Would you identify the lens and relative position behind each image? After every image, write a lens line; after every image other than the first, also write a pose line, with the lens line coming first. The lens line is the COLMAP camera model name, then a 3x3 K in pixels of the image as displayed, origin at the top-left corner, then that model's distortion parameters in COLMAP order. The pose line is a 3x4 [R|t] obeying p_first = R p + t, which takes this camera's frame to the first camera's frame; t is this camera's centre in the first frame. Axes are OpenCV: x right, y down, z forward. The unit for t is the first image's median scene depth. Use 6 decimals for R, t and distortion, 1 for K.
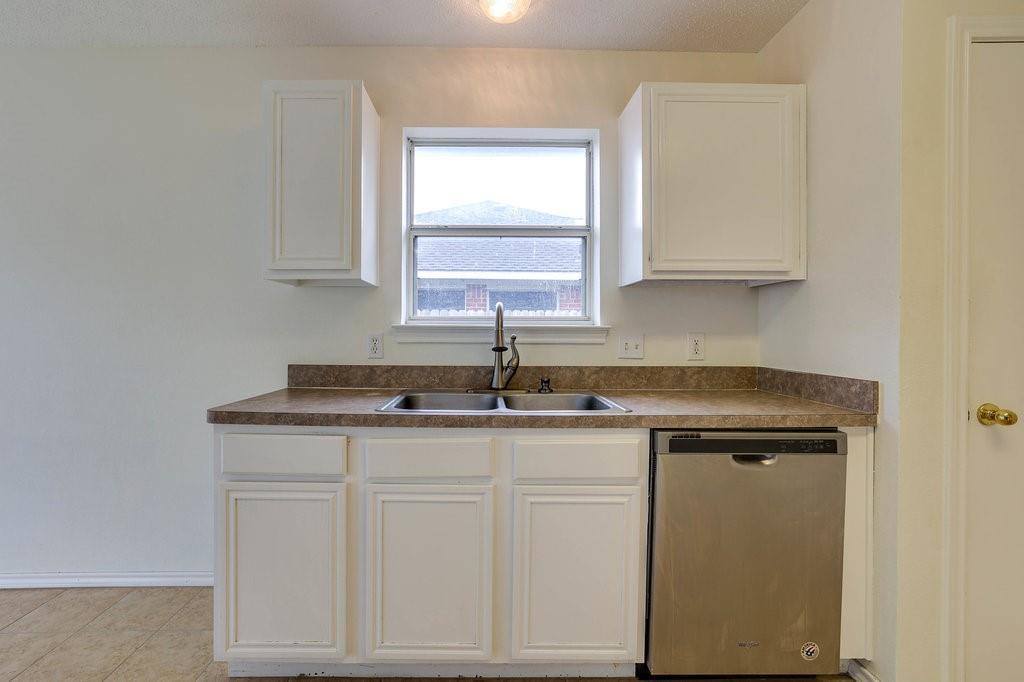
lens RADIAL K [[468.9, 0, 511.2], [0, 468.9, 326.3], [0, 0, 1]] dist [-0.042937, 0.017271]
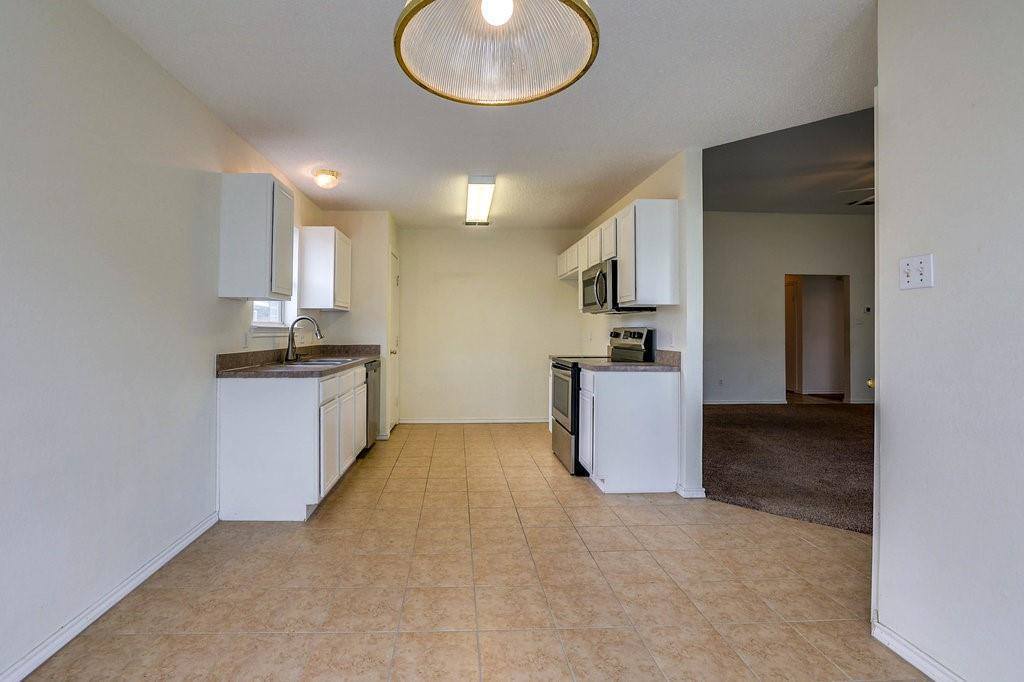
lens RADIAL K [[468.9, 0, 511.2], [0, 468.9, 326.3], [0, 0, 1]] dist [-0.042937, 0.017271]
pose [[-0.118036, 0.011216, 0.992946, -1.990889], [0.001726, 0.999937, -0.011090, 0.018812], [-0.993008, 0.000405, -0.118048, 0.325523]]
